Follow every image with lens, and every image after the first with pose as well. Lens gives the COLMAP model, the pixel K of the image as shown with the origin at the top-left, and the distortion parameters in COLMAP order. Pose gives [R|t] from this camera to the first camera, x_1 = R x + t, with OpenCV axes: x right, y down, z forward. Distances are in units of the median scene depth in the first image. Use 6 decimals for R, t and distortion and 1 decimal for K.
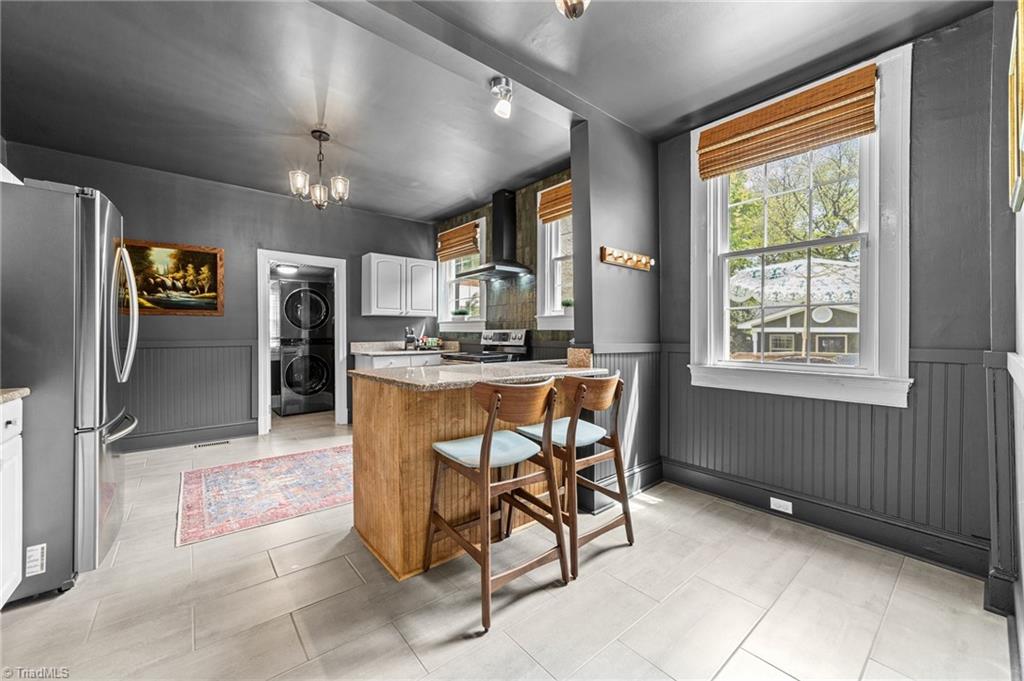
lens RADIAL K [[391.8, 0, 509.0], [0, 391.8, 340.6], [0, 0, 1]] dist [-0.018171, 0.011233]
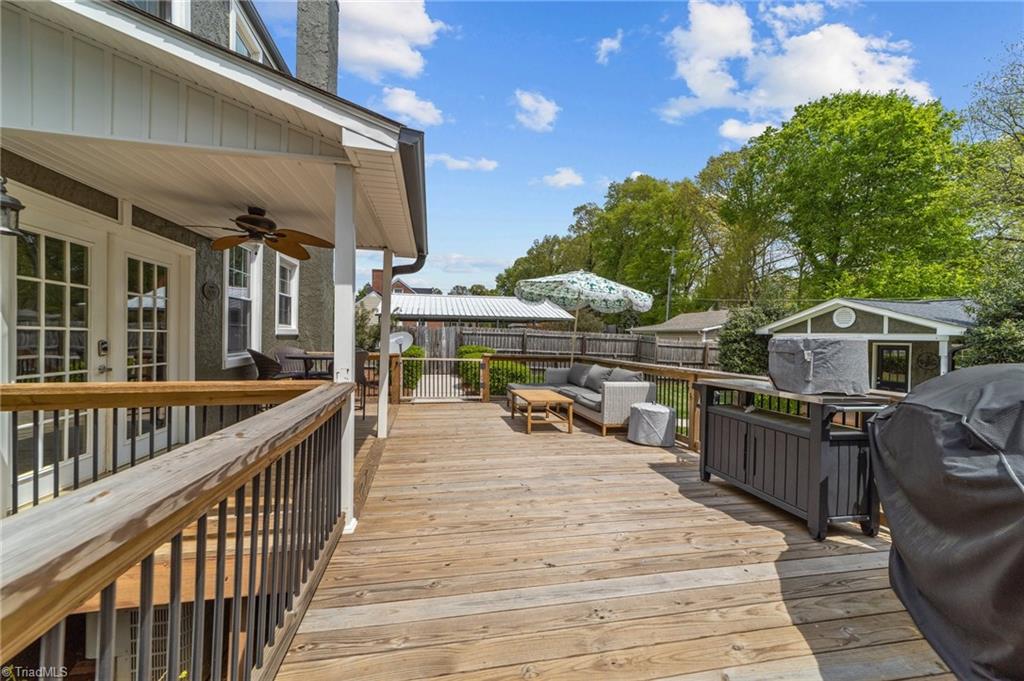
lens RADIAL K [[391.8, 0, 509.0], [0, 391.8, 340.6], [0, 0, 1]] dist [-0.018171, 0.011233]
pose [[0.884800, 0.020279, -0.465530, 0.536837], [-0.023442, 0.999725, -0.001006, -0.001829], [0.465381, 0.011803, 0.885032, -0.043184]]
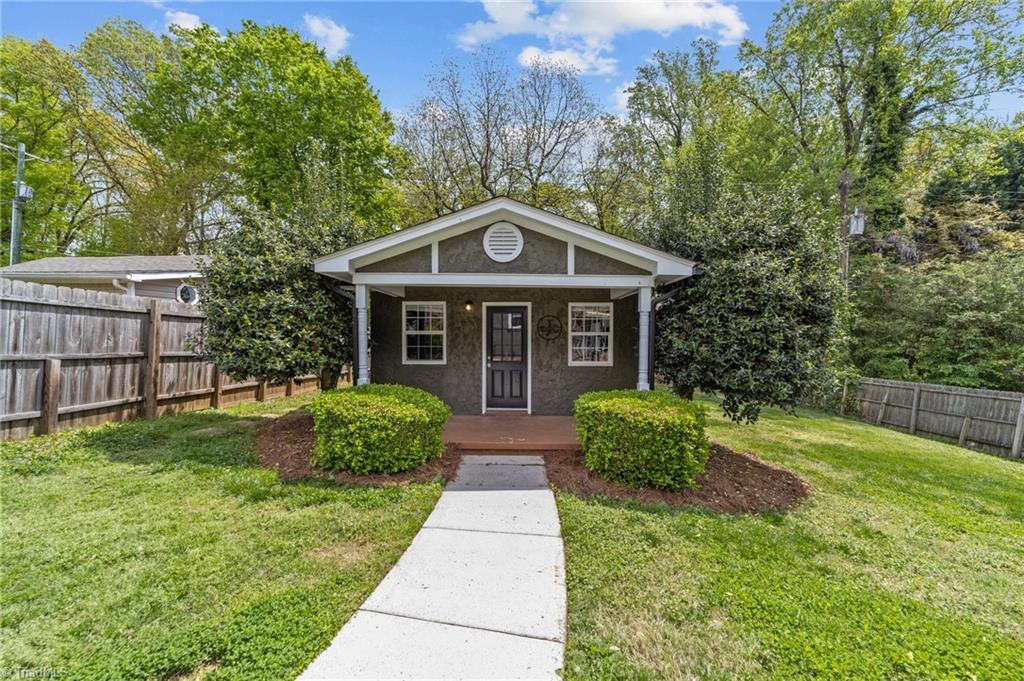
lens RADIAL K [[391.8, 0, 509.0], [0, 391.8, 340.6], [0, 0, 1]] dist [-0.018171, 0.011233]
pose [[0.701108, -0.007470, 0.713016, 0.487400], [0.004498, 0.999972, 0.006053, 0.032635], [-0.713041, -0.001037, 0.701122, 0.669551]]
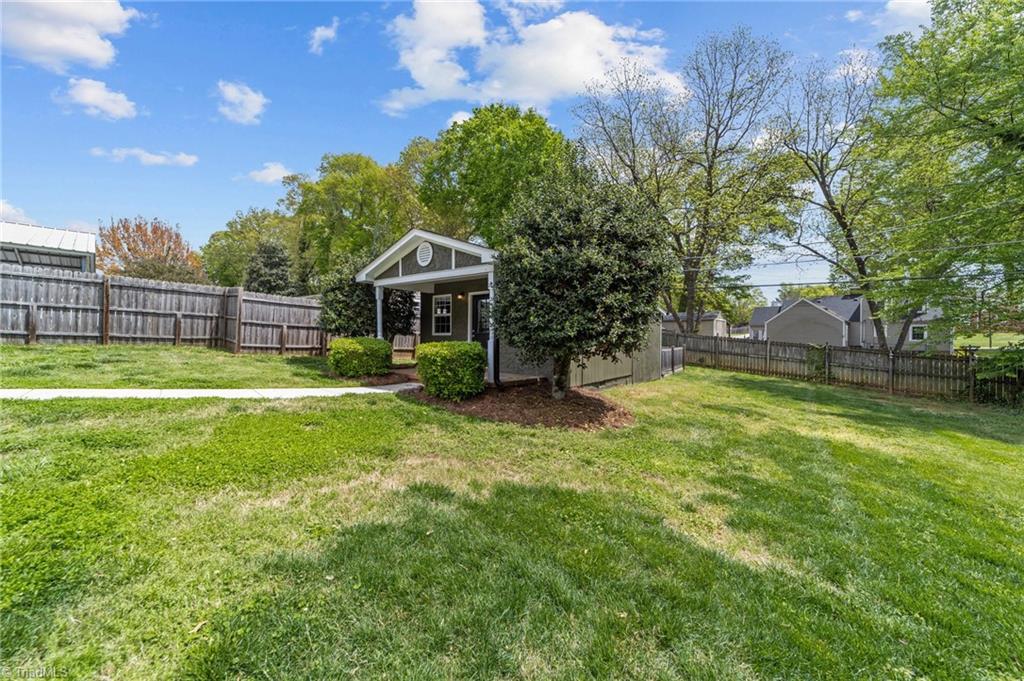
lens RADIAL K [[391.8, 0, 509.0], [0, 391.8, 340.6], [0, 0, 1]] dist [-0.018171, 0.011233]
pose [[0.991415, 0.008507, 0.130475, 0.821353], [-0.007260, 0.999923, -0.010024, 0.086224], [-0.130550, 0.008991, 0.991401, 0.283418]]
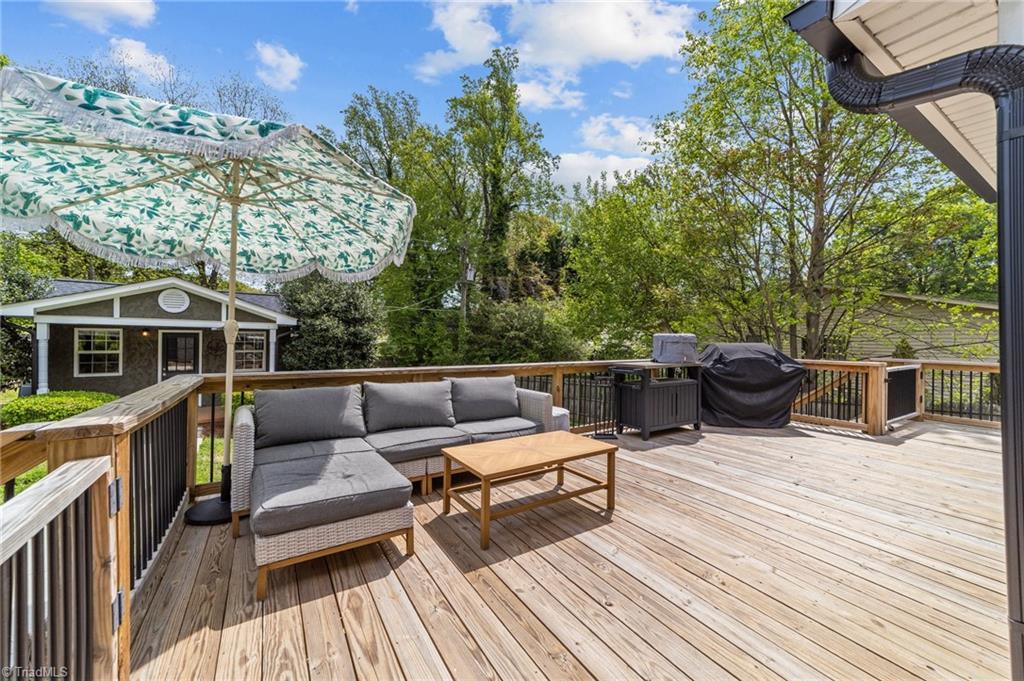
lens RADIAL K [[398.1, 0, 512.0], [0, 398.1, 340.5], [0, 0, 1]] dist [-0.024063, 0.012141]
pose [[0.123962, -0.009182, 0.992244, 0.179831], [-0.003848, 0.999945, 0.009734, -0.006038], [-0.992280, -0.005025, 0.123920, 0.305177]]
